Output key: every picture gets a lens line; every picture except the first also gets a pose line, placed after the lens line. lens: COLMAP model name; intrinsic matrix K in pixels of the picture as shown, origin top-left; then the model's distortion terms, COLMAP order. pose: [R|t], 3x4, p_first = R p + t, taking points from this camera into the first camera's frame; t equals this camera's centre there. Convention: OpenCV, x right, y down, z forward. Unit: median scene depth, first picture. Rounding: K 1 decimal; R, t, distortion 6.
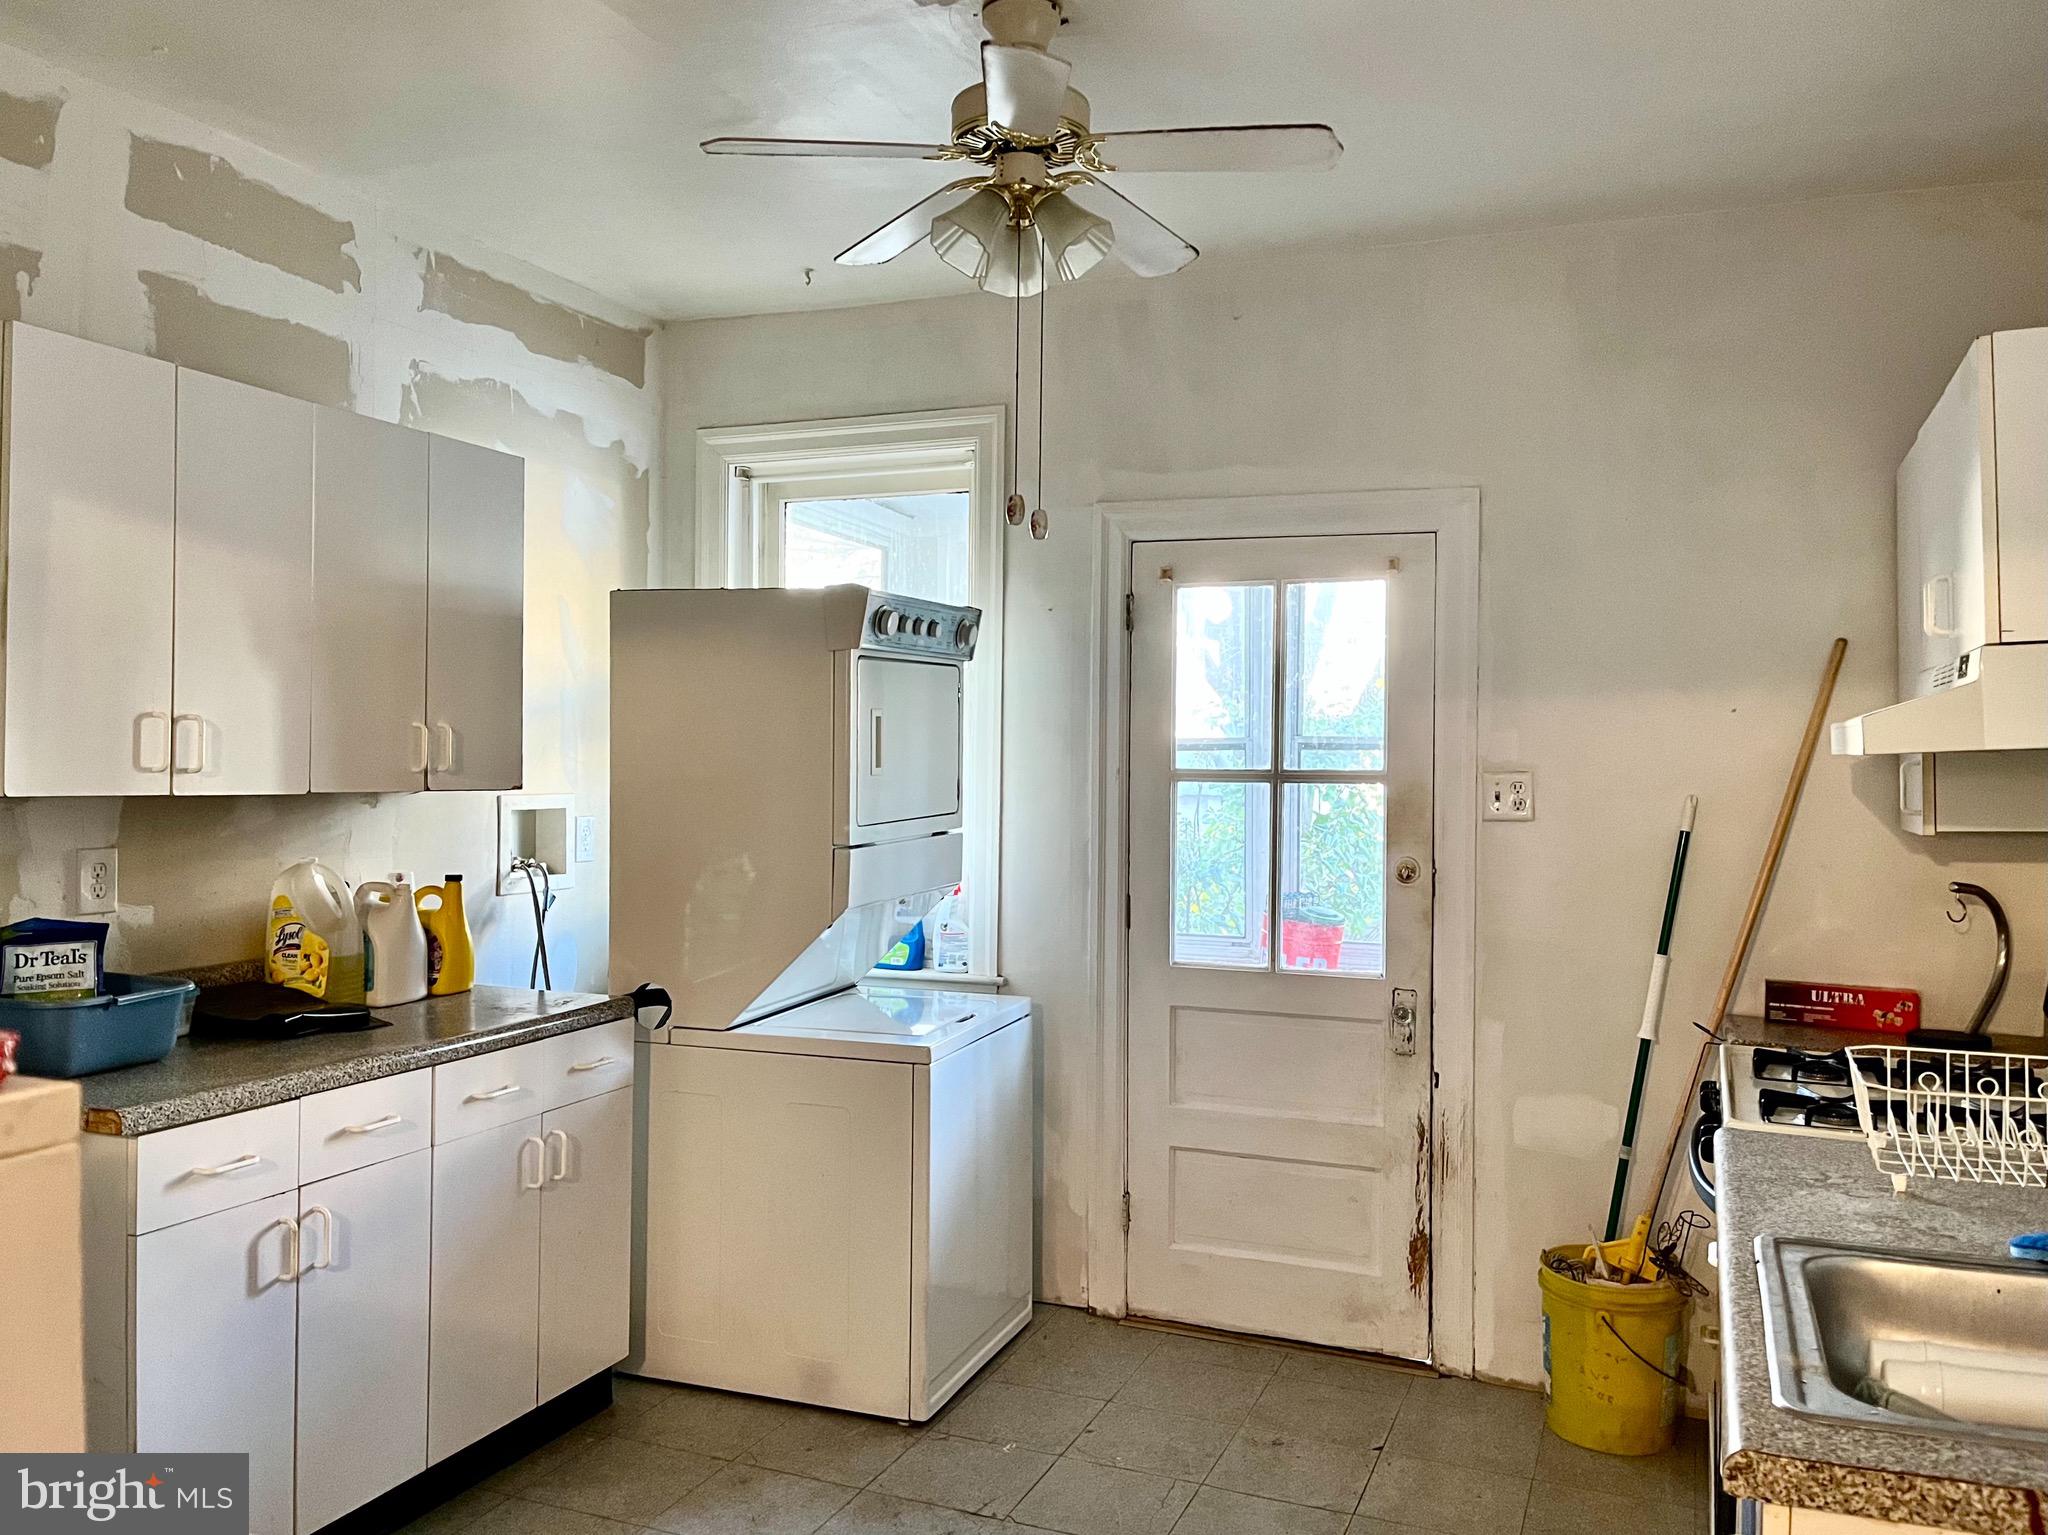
lens RADIAL K [[1570.6, 0, 1034.2], [0, 1570.6, 778.2], [0, 0, 1]] dist [0.060738, -0.062890]
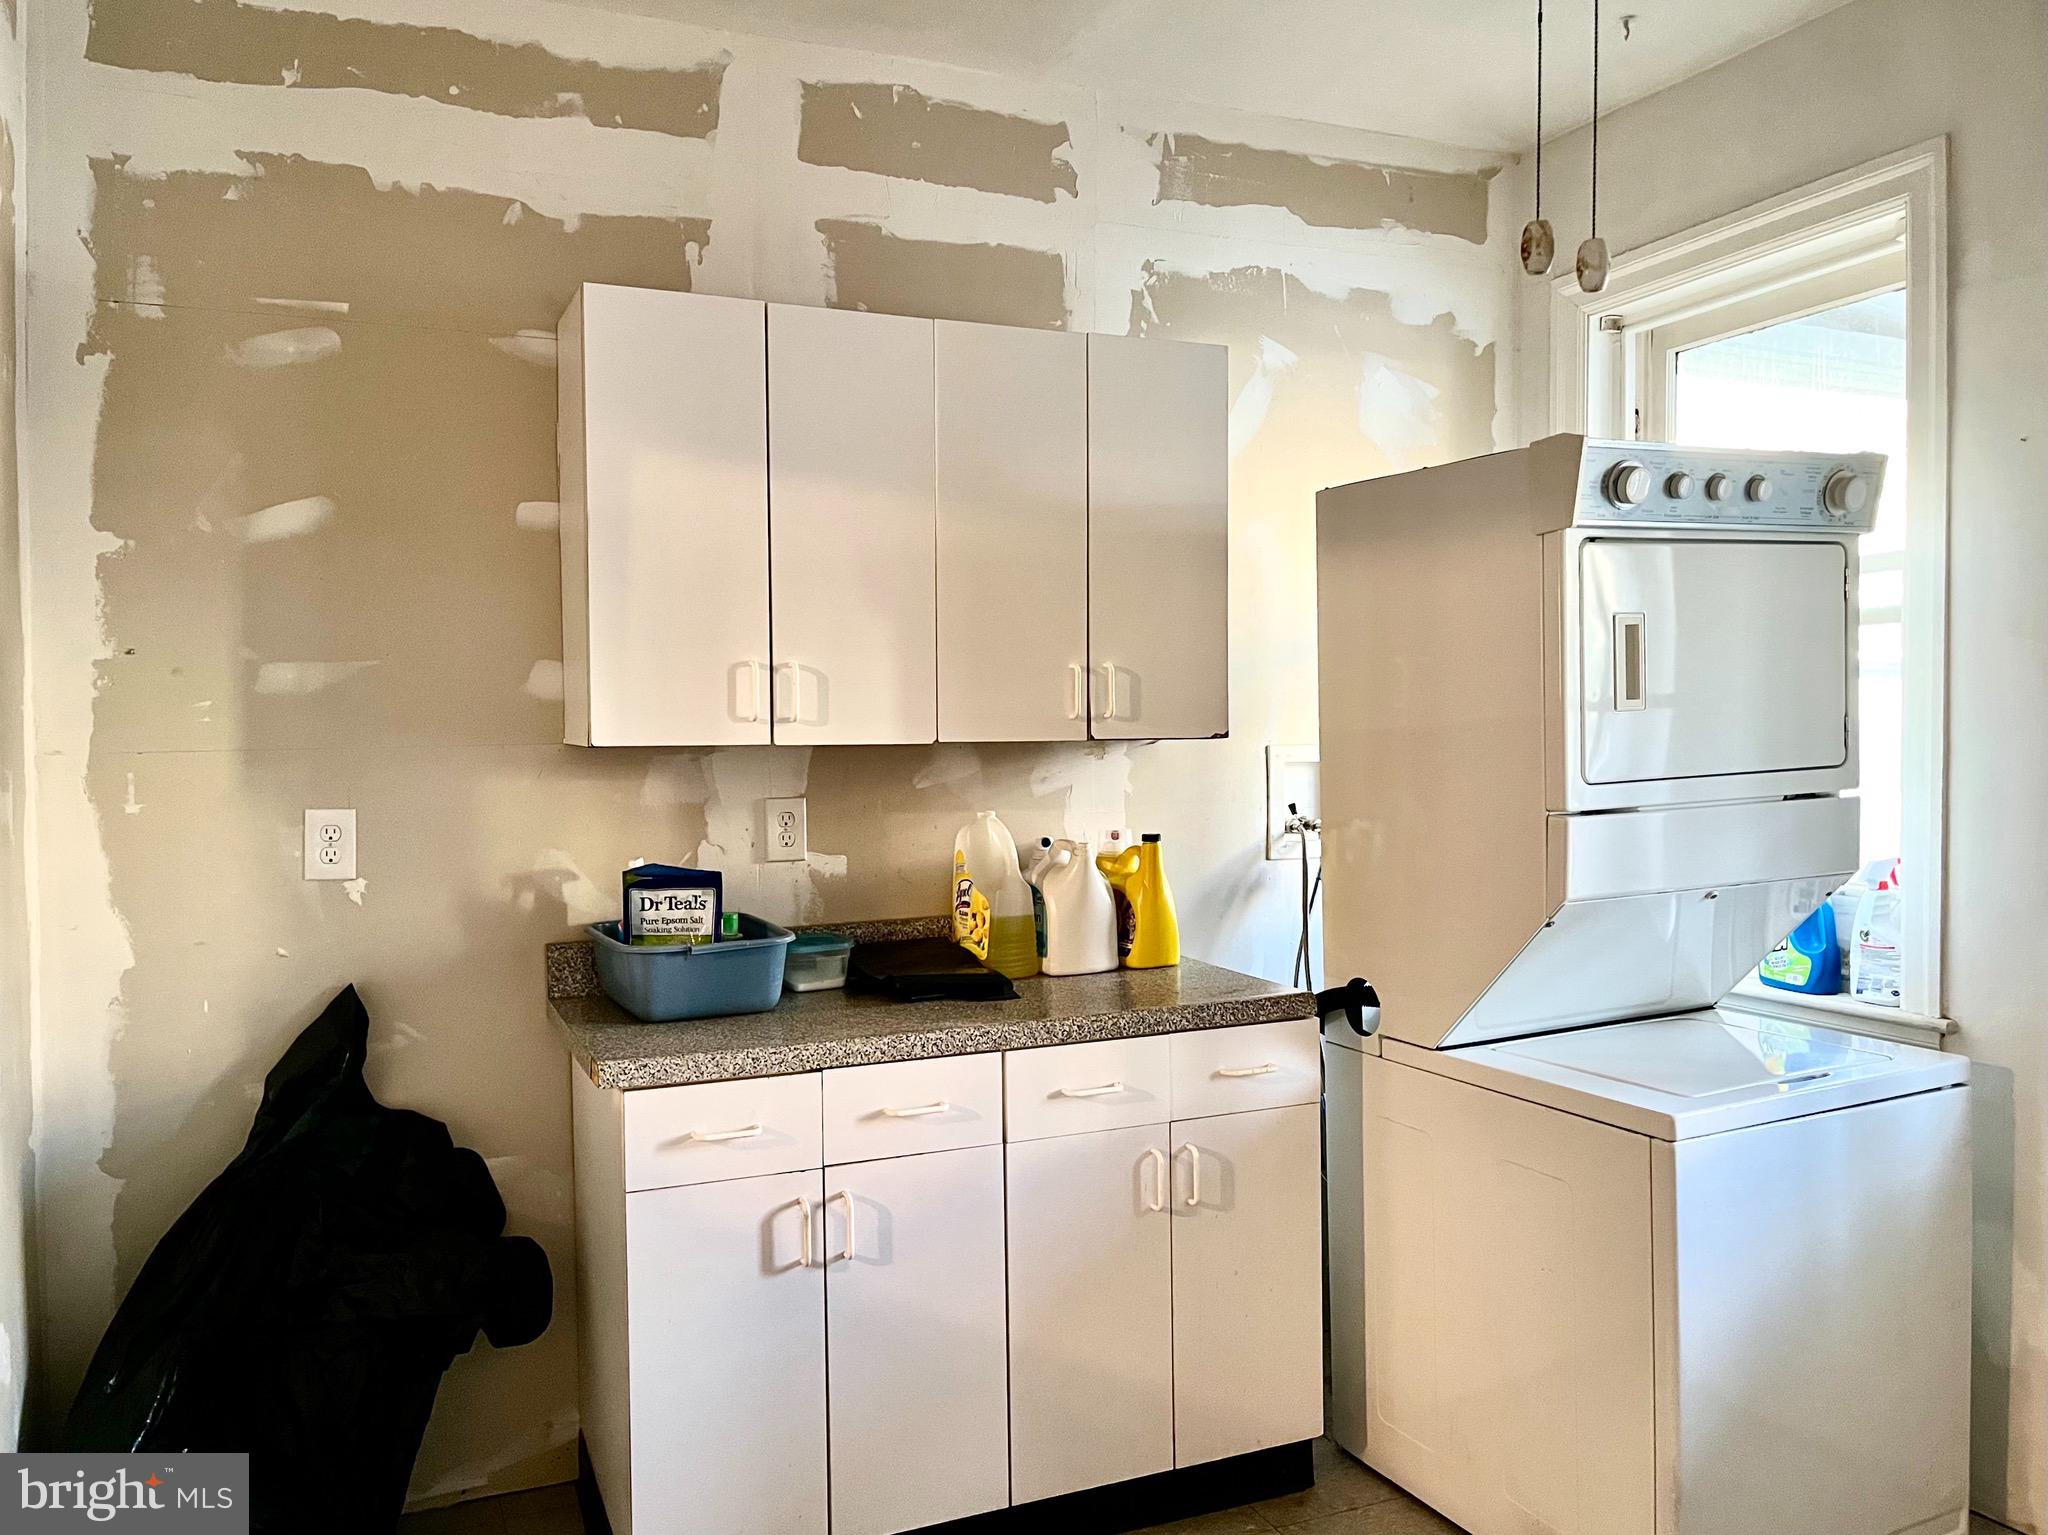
lens RADIAL K [[1570.6, 0, 1015.9], [0, 1570.6, 774.3], [0, 0, 1]] dist [0.060738, -0.062890]
pose [[0.721648, 0.005103, -0.692241, 0.203670], [0.012087, 0.999728, 0.019969, 0.009760], [0.692154, -0.022778, 0.721390, 0.339802]]
